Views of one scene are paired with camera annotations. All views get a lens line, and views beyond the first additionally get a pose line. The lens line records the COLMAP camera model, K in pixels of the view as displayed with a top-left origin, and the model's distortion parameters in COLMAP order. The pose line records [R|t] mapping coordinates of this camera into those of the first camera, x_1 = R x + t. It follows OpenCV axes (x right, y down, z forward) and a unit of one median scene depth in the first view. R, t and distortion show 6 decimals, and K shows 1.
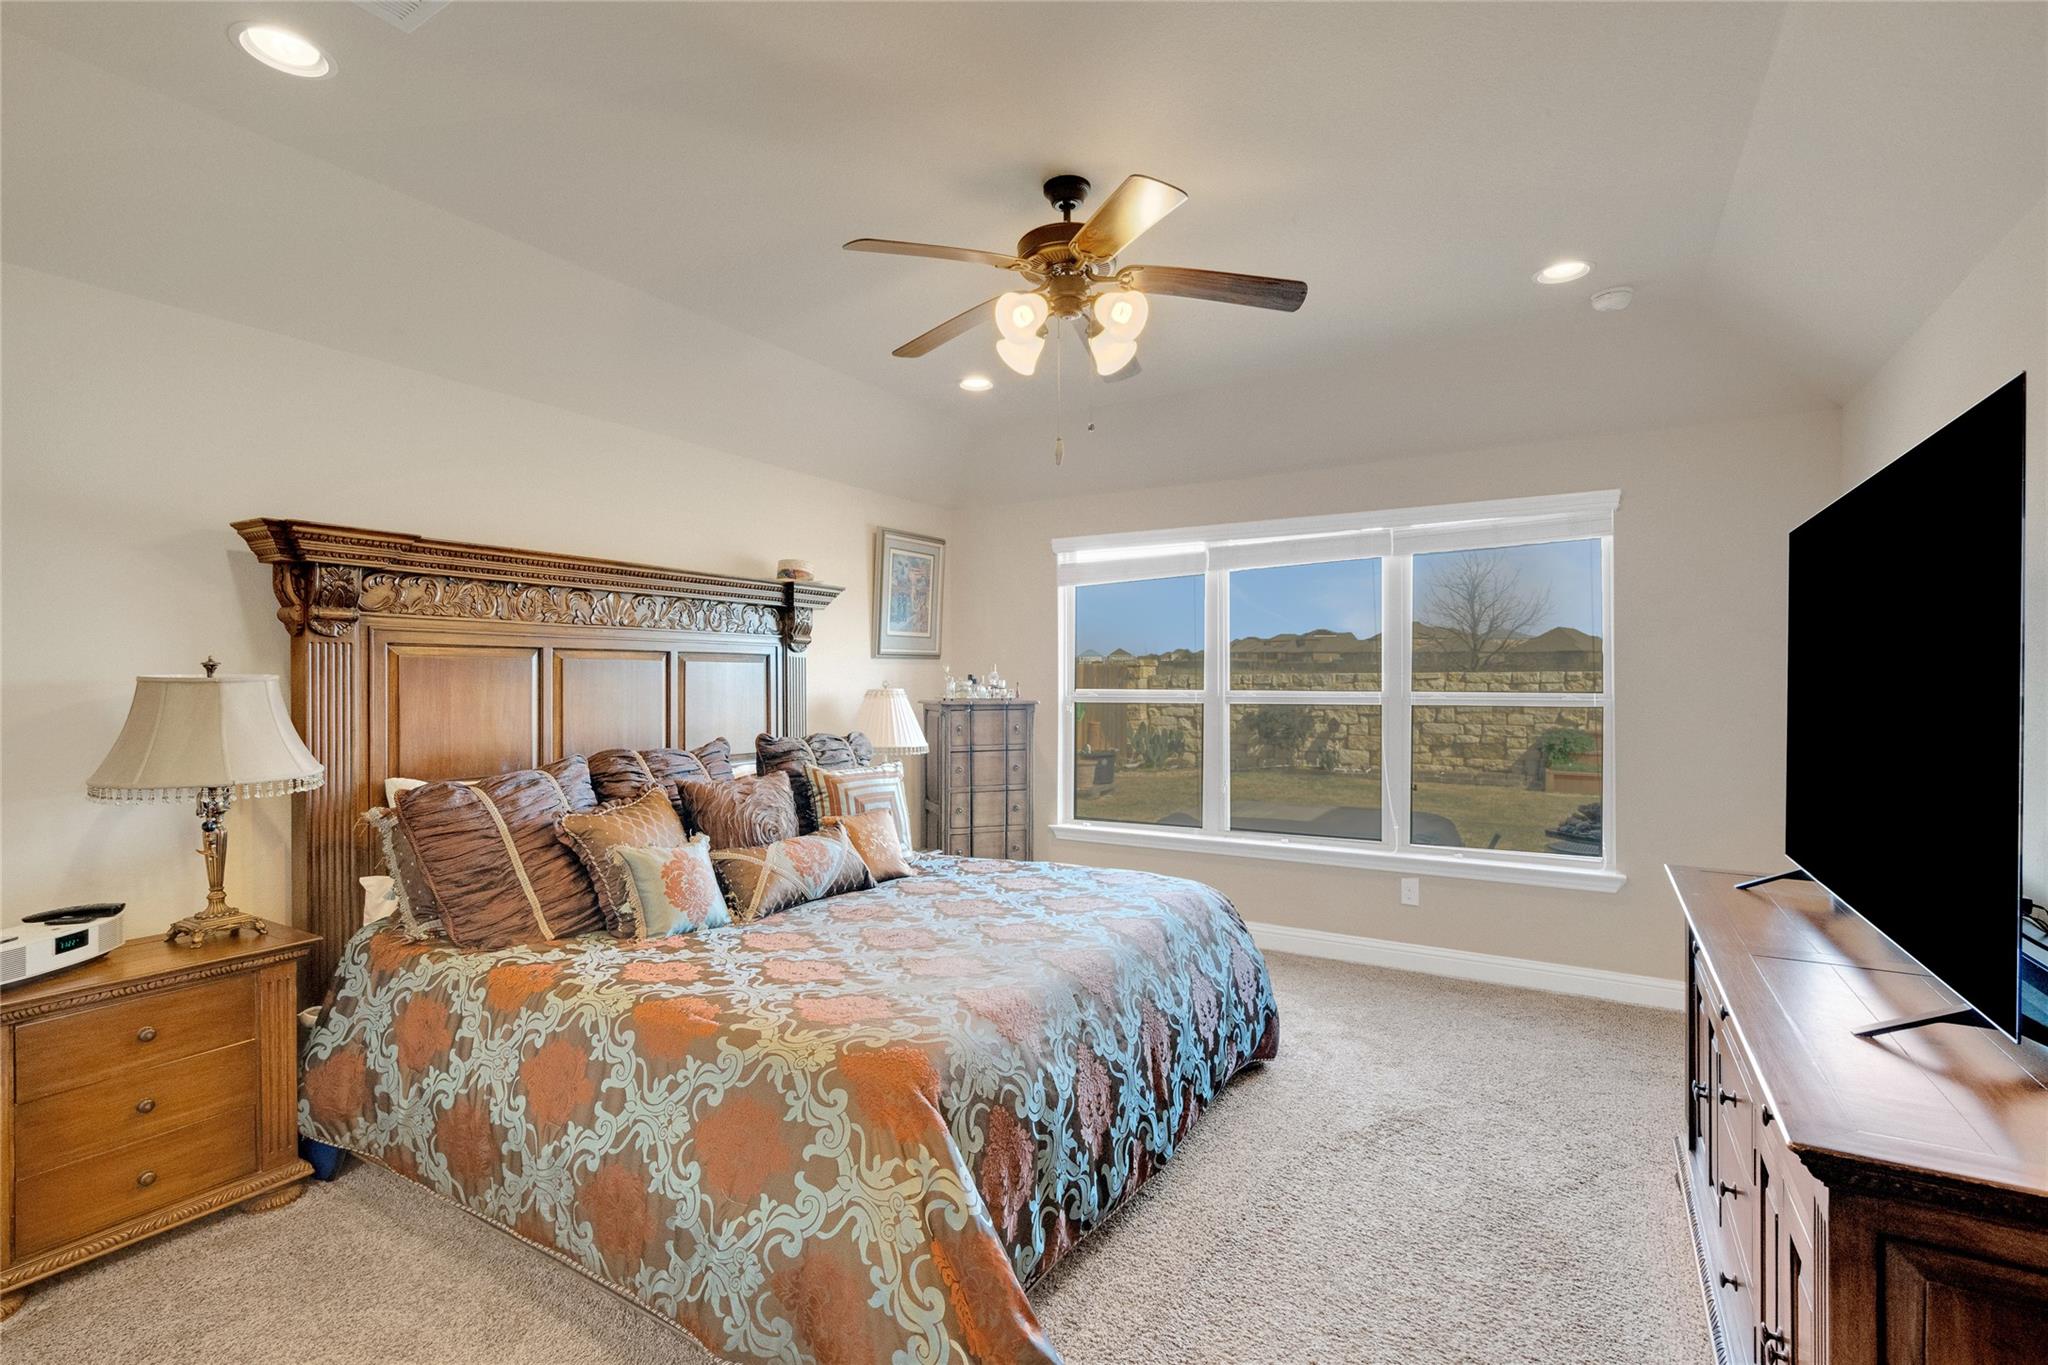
lens RADIAL K [[933.9, 0, 1017.2], [0, 933.9, 686.3], [0, 0, 1]] dist [-0.003487, 0.001807]
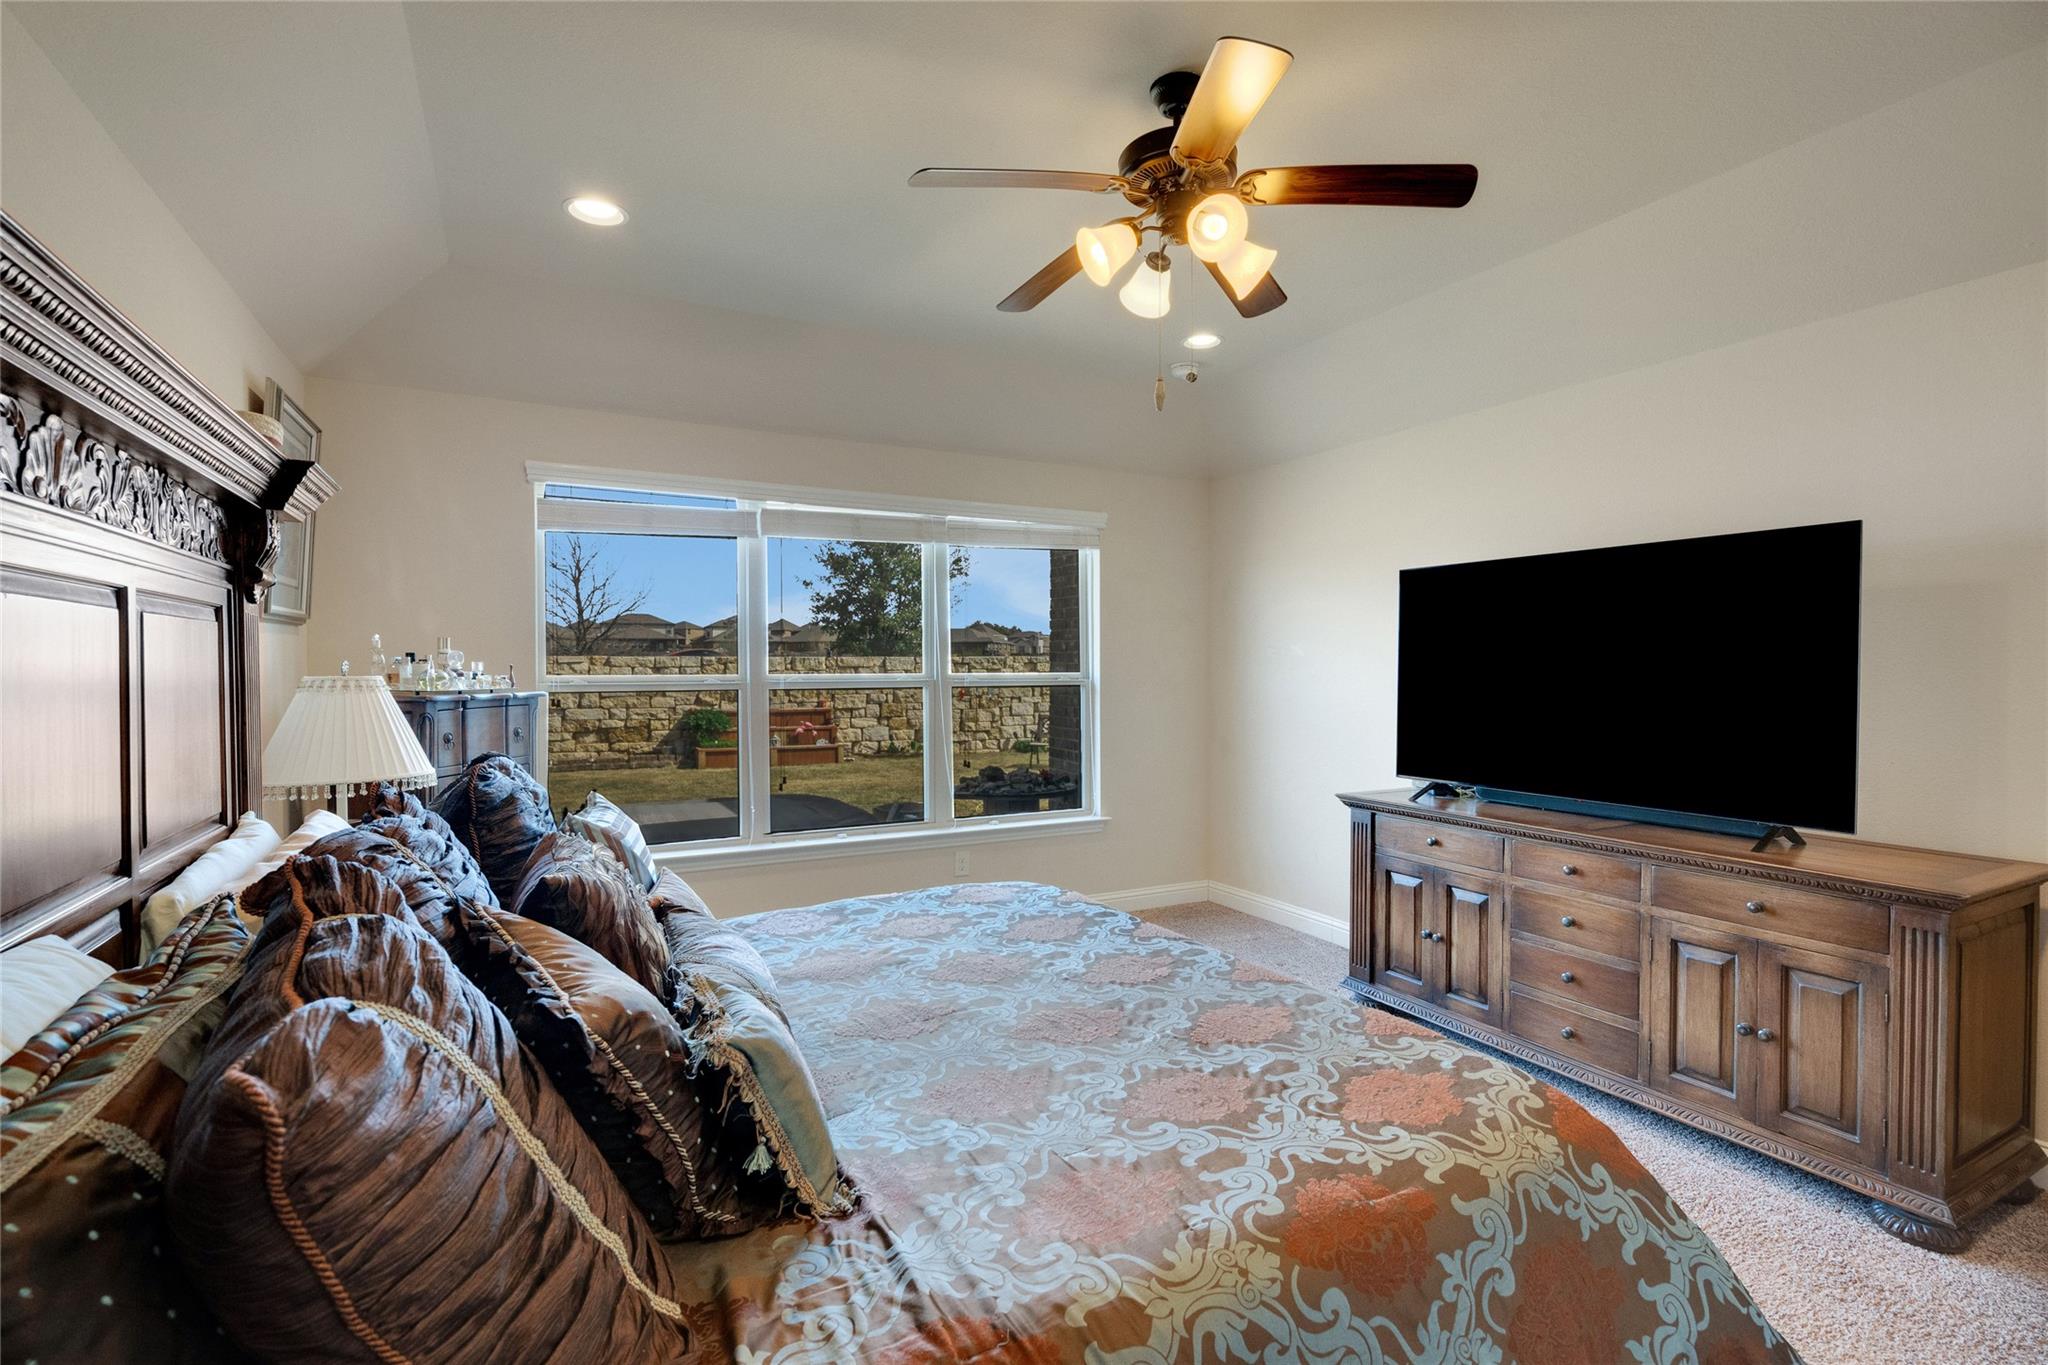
lens RADIAL K [[933.9, 0, 1008.5], [0, 933.9, 678.9], [0, 0, 1]] dist [-0.003487, 0.001807]
pose [[0.514544, -0.011205, 0.857391, -0.400048], [0.003586, 0.999934, 0.010915, -0.000020], [-0.857456, -0.002542, 0.514550, 0.358025]]
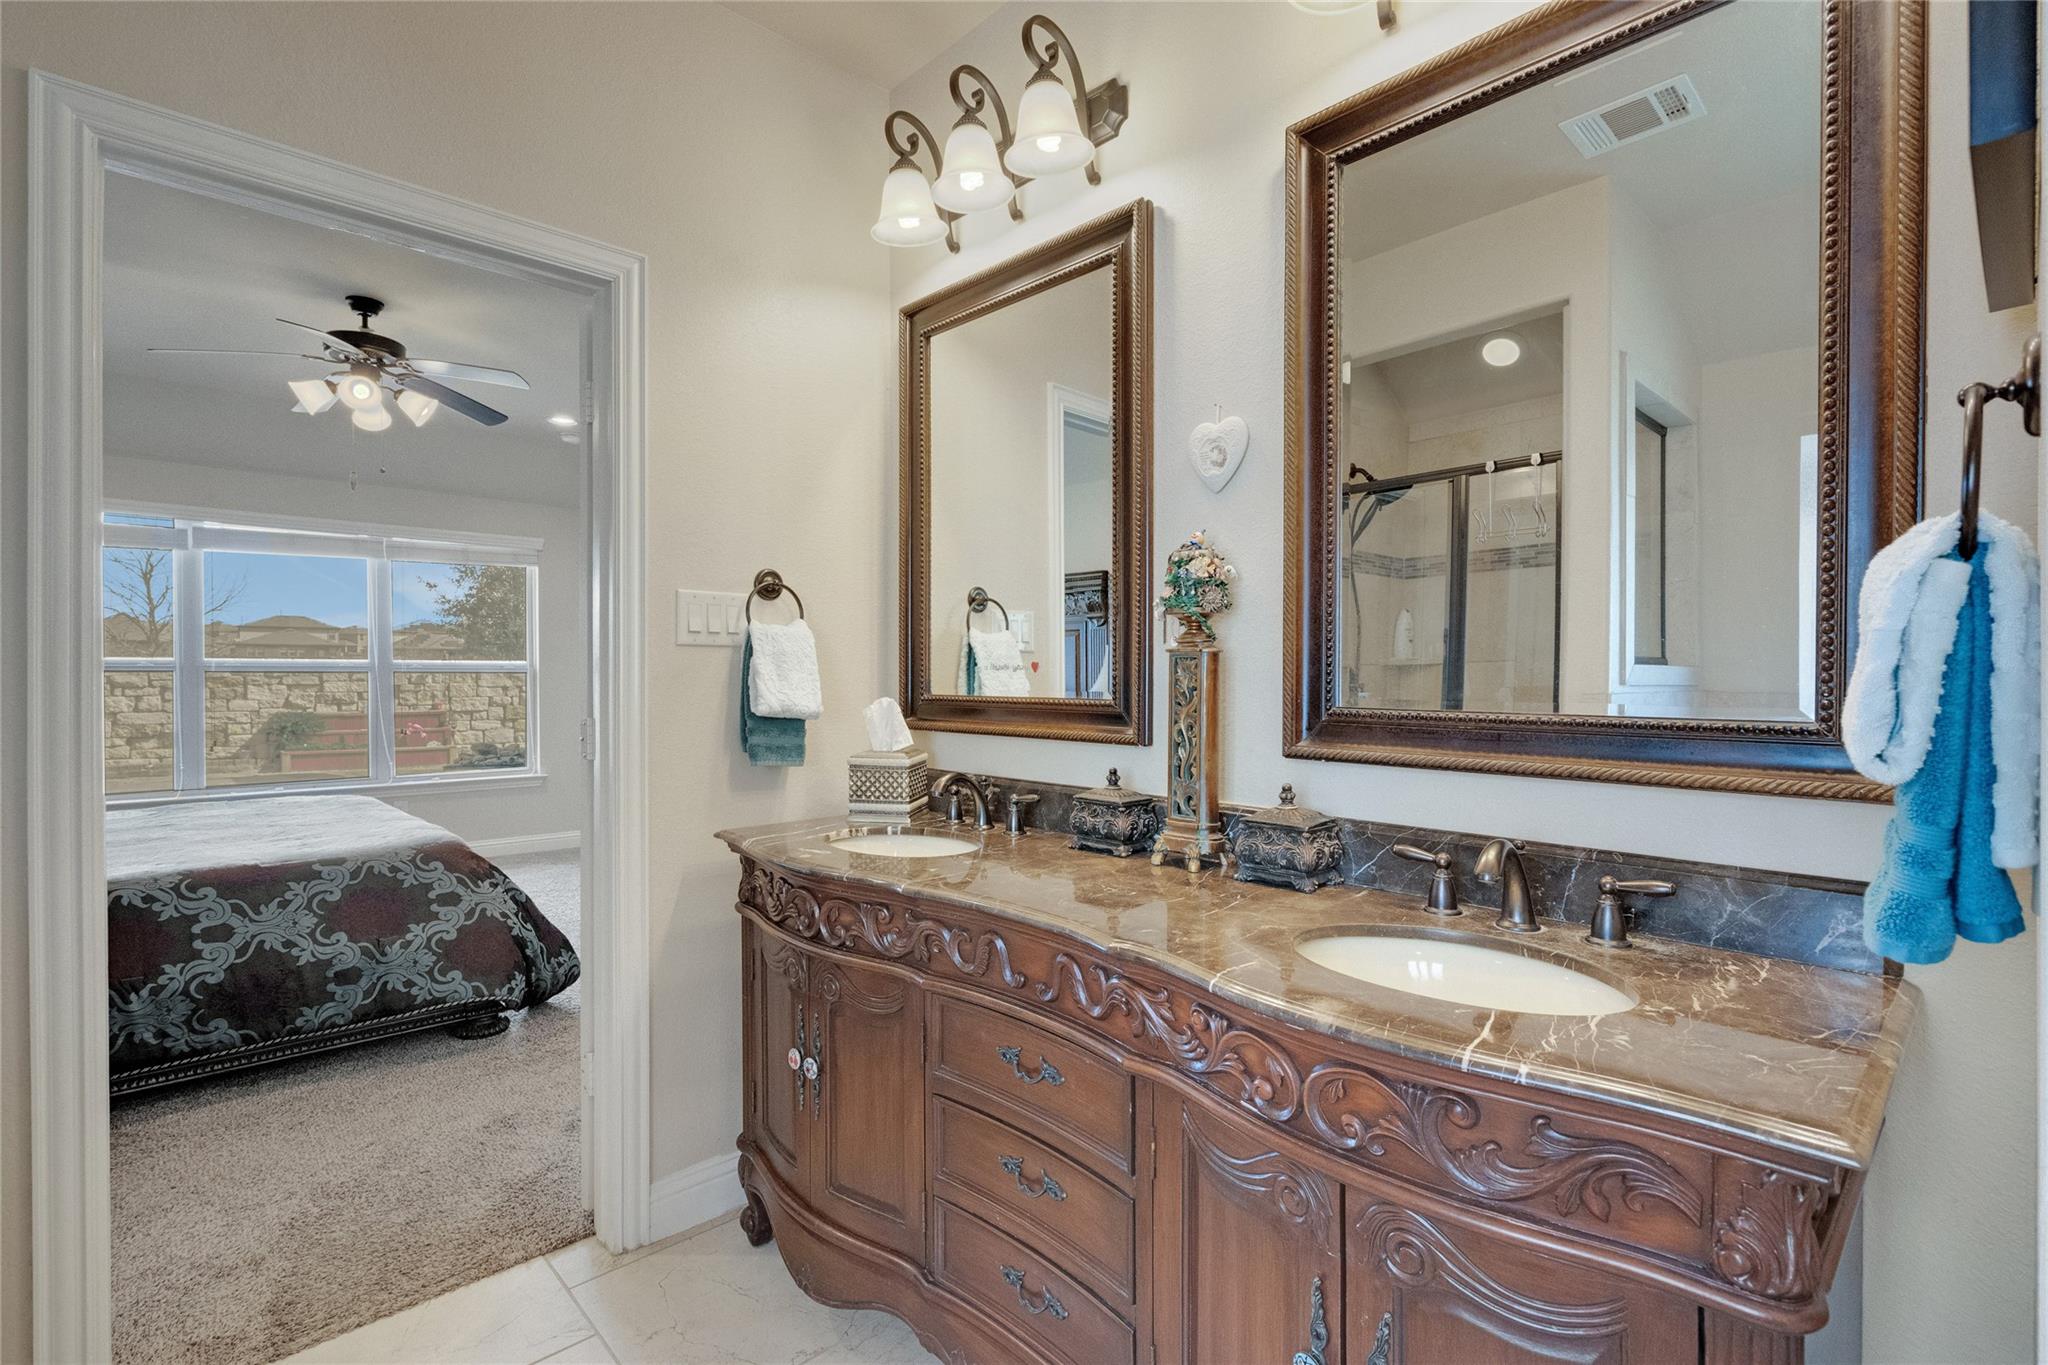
lens RADIAL K [[933.9, 0, 1026.4], [0, 933.9, 680.9], [0, 0, 1]] dist [-0.003487, 0.001807]
pose [[0.255367, -0.003105, 0.966839, -0.569846], [0.005377, 0.999984, 0.001791, 0.031670], [-0.966829, 0.004741, 0.255380, -0.192382]]
